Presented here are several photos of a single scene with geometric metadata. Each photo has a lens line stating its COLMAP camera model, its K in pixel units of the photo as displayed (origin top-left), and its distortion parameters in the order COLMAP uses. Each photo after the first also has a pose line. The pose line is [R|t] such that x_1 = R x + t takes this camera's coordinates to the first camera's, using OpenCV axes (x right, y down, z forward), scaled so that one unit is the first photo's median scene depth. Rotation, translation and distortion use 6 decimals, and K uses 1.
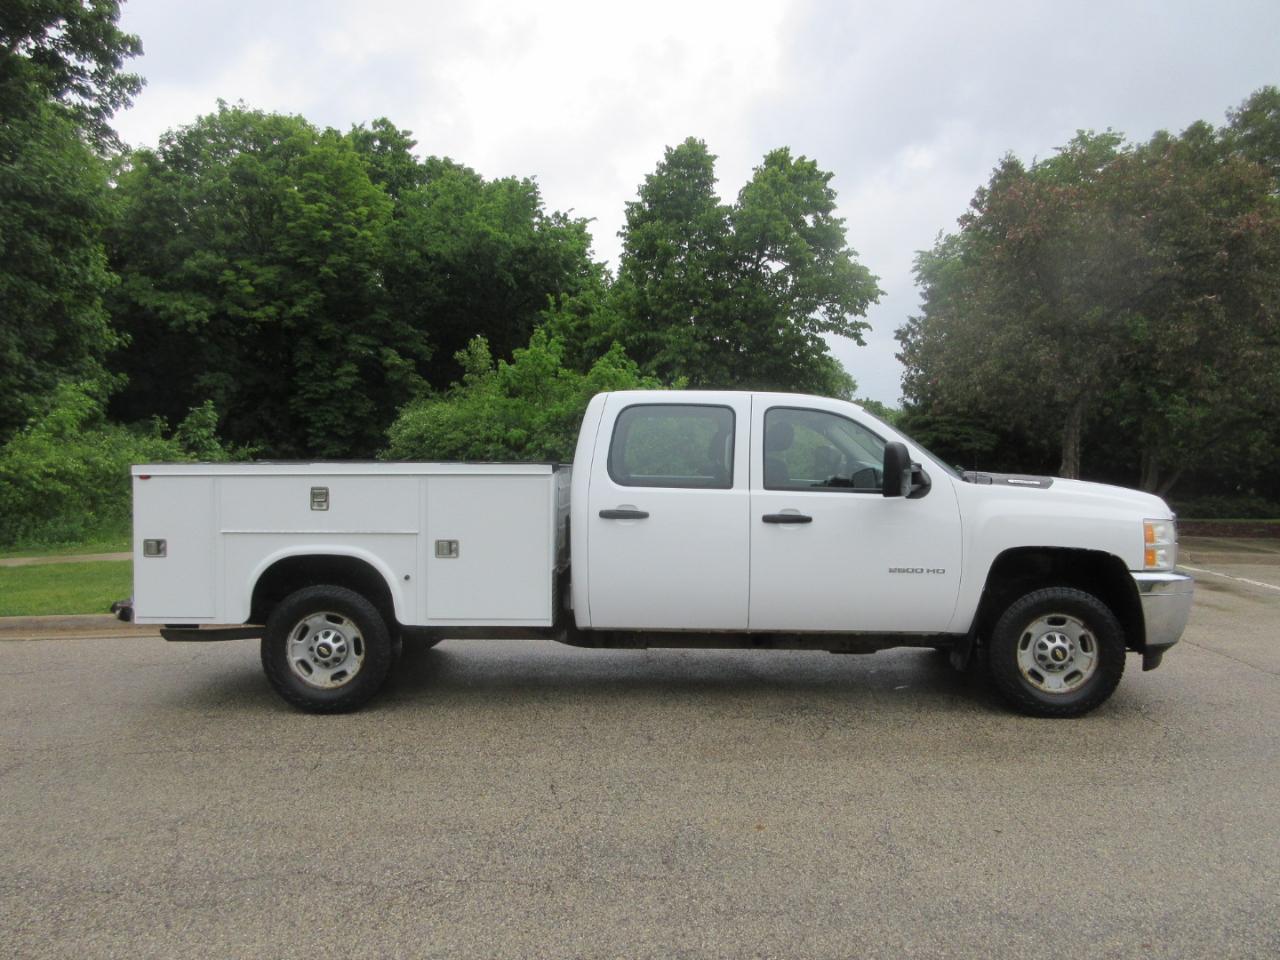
lens RADIAL K [[962.7, 0, 640.0], [0, 962.7, 480.0], [0, 0, 1]] dist [0.009892, 0.006394]
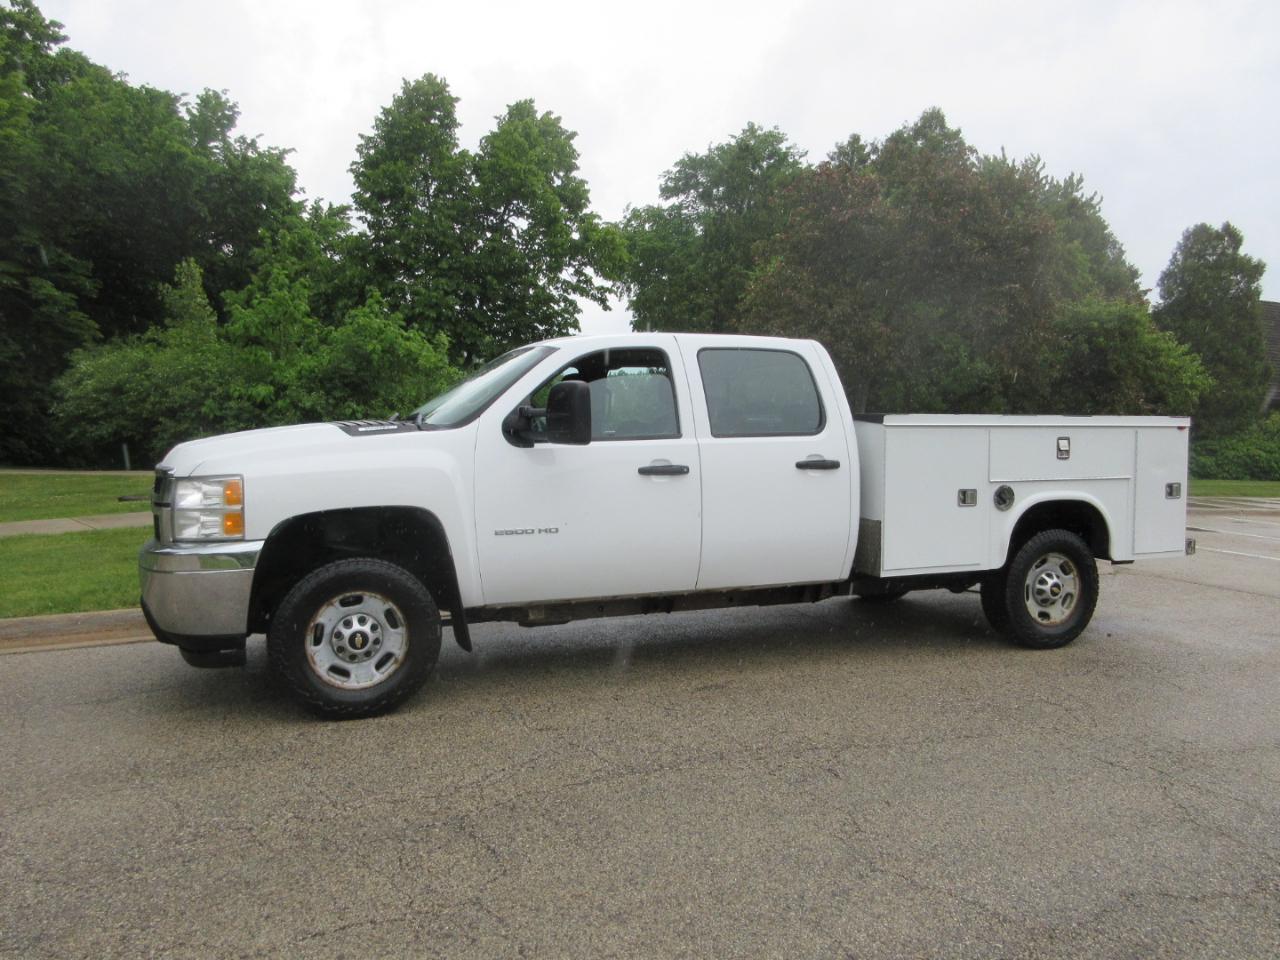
lens RADIAL K [[964.3, 0, 640.0], [0, 964.3, 480.0], [0, 0, 1]] dist [0.007141, 0.002576]
pose [[0.923353, -0.007131, 0.383886, -0.125376], [-0.006538, 0.999391, 0.034291, 0.003102], [-0.383897, -0.034172, 0.922744, 0.048730]]
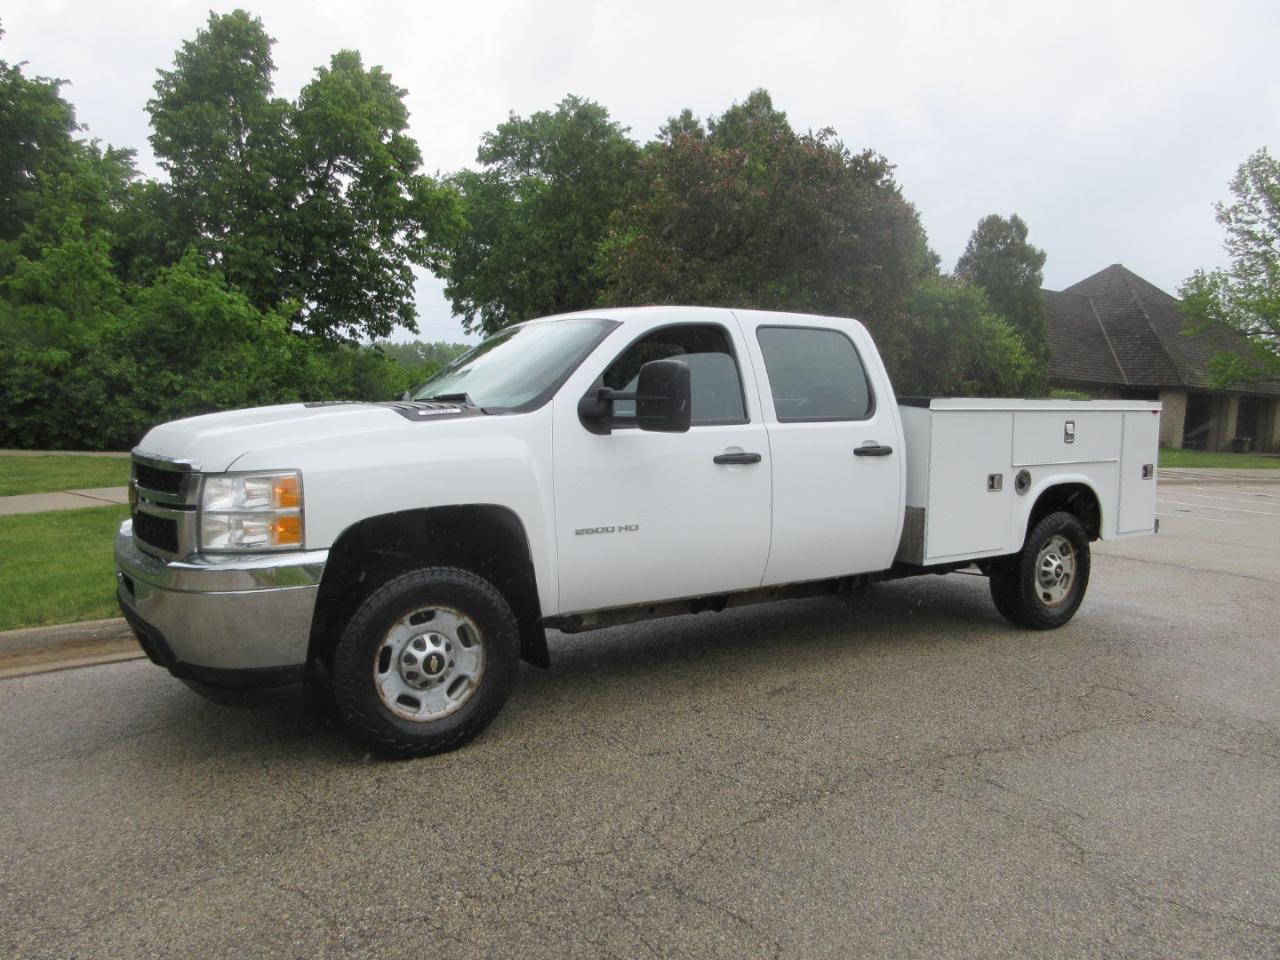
lens RADIAL K [[964.3, 0, 640.0], [0, 964.3, 480.0], [0, 0, 1]] dist [0.007141, 0.002576]
pose [[0.822621, -0.027241, 0.567937, -0.156954], [-0.009506, 0.998053, 0.061640, 0.001263], [-0.568510, -0.056106, 0.820761, 0.084288]]
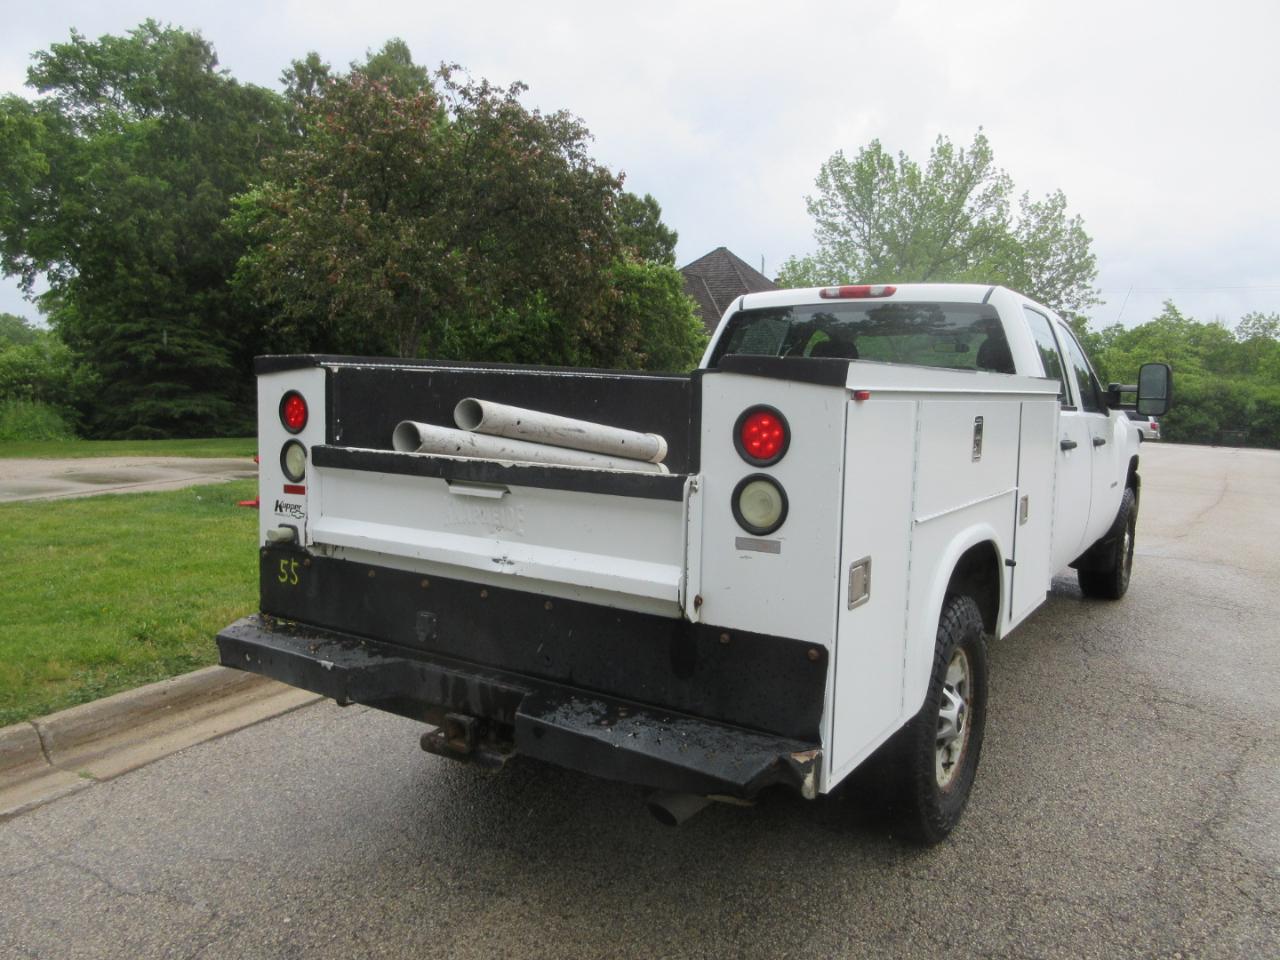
lens RADIAL K [[965.3, 0, 639.2], [0, 965.3, 478.1], [0, 0, 1]] dist [0.007689, 0.001786]
pose [[0.534166, -0.076682, 0.841895, -0.161942], [0.008807, 0.996328, 0.085161, -0.000901], [-0.845334, -0.038075, 0.532880, 0.162475]]
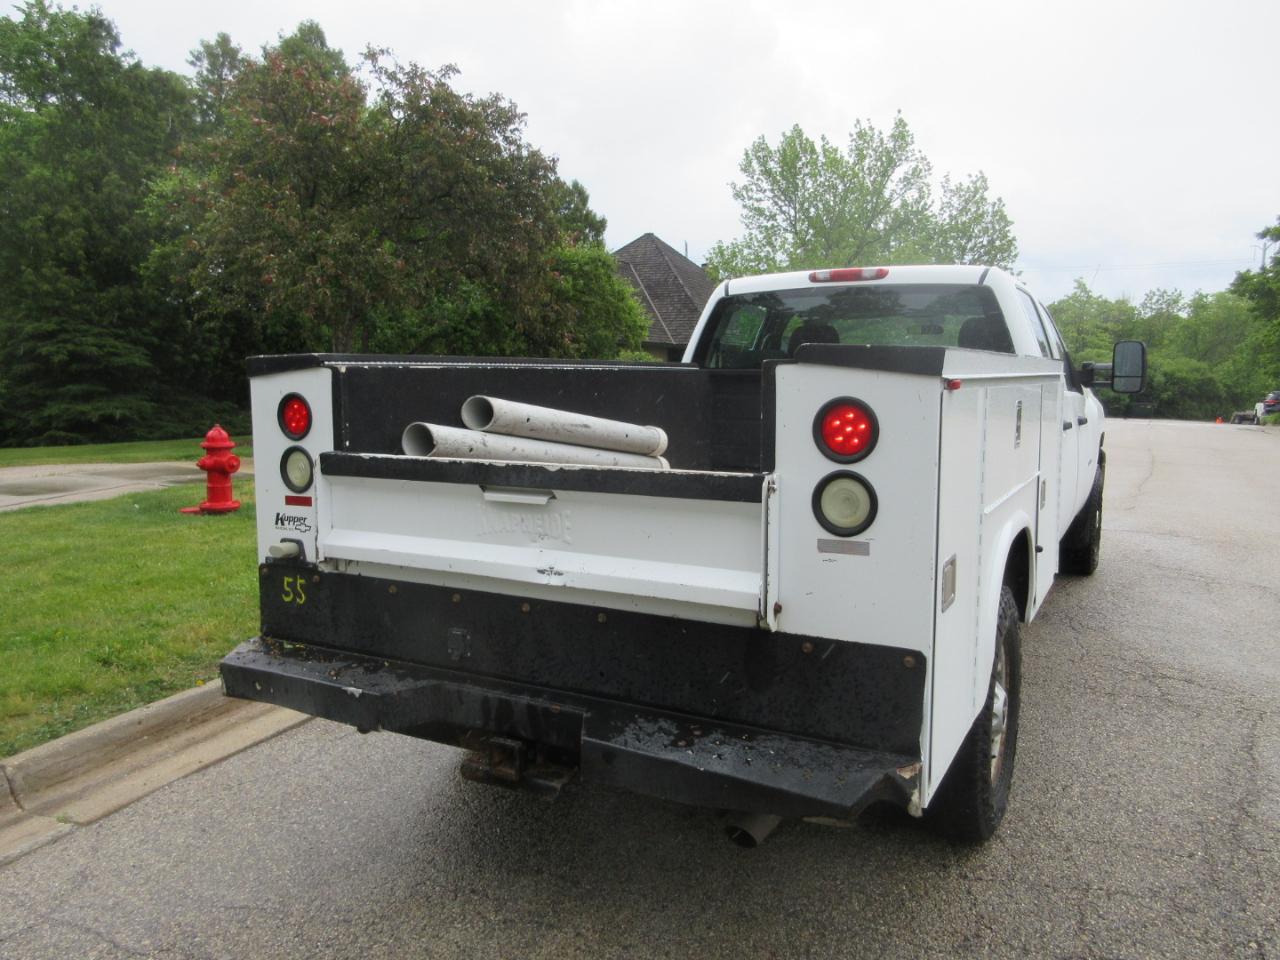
lens RADIAL K [[966.6, 0, 639.2], [0, 966.6, 478.2], [0, 0, 1]] dist [0.007336, 0.001415]
pose [[0.468586, -0.104211, 0.877250, -0.162315], [0.035319, 0.994434, 0.099266, -0.001658], [-0.882711, -0.015531, 0.469659, 0.173951]]
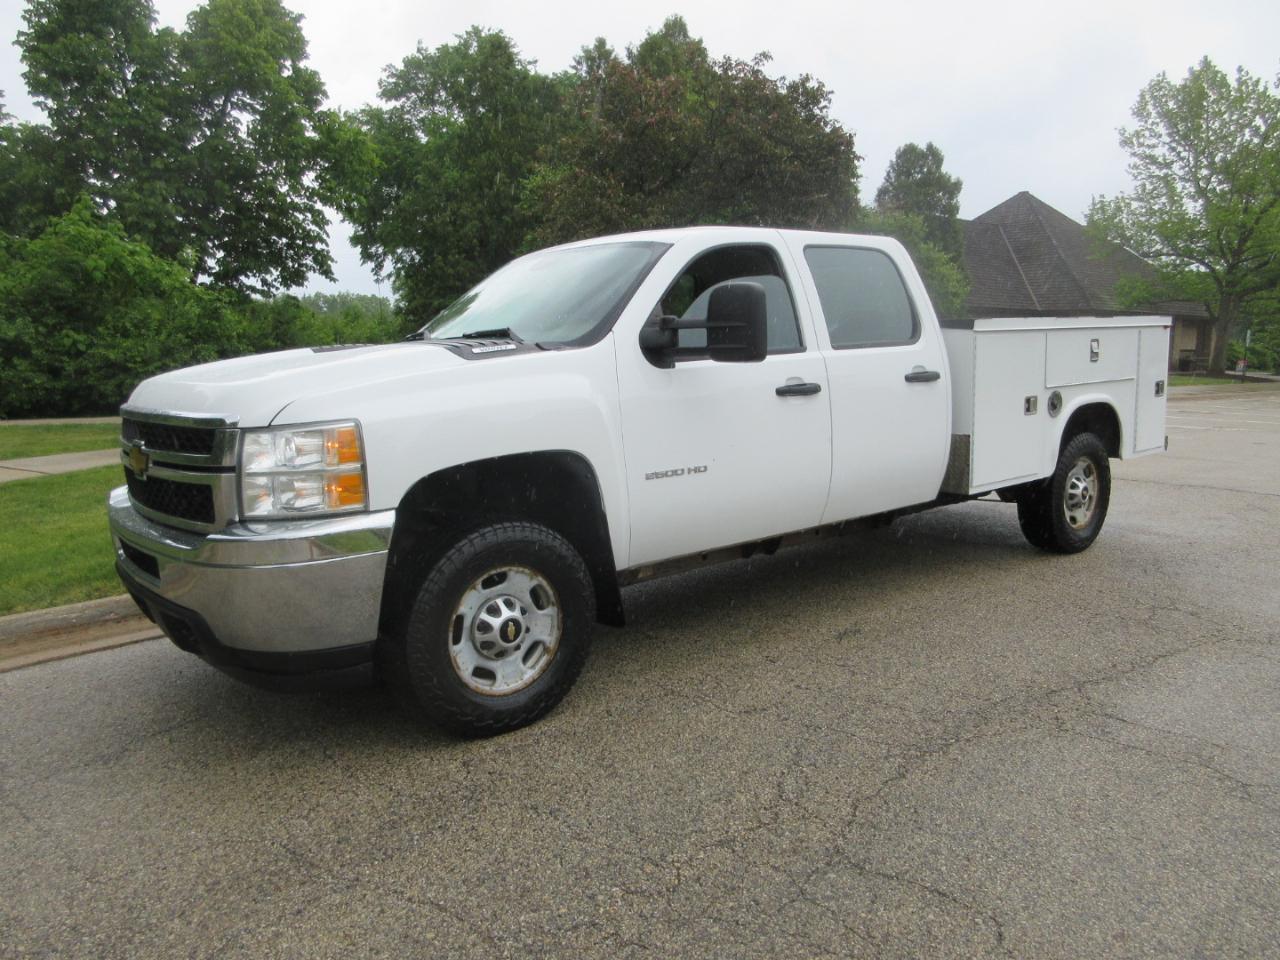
lens RADIAL K [[964.3, 0, 640.0], [0, 964.3, 480.0], [0, 0, 1]] dist [0.007141, 0.002576]
pose [[0.767034, -0.100348, 0.633711, -0.166297], [0.030617, 0.992293, 0.120072, 0.002625], [-0.640876, -0.072697, 0.764195, 0.106709]]
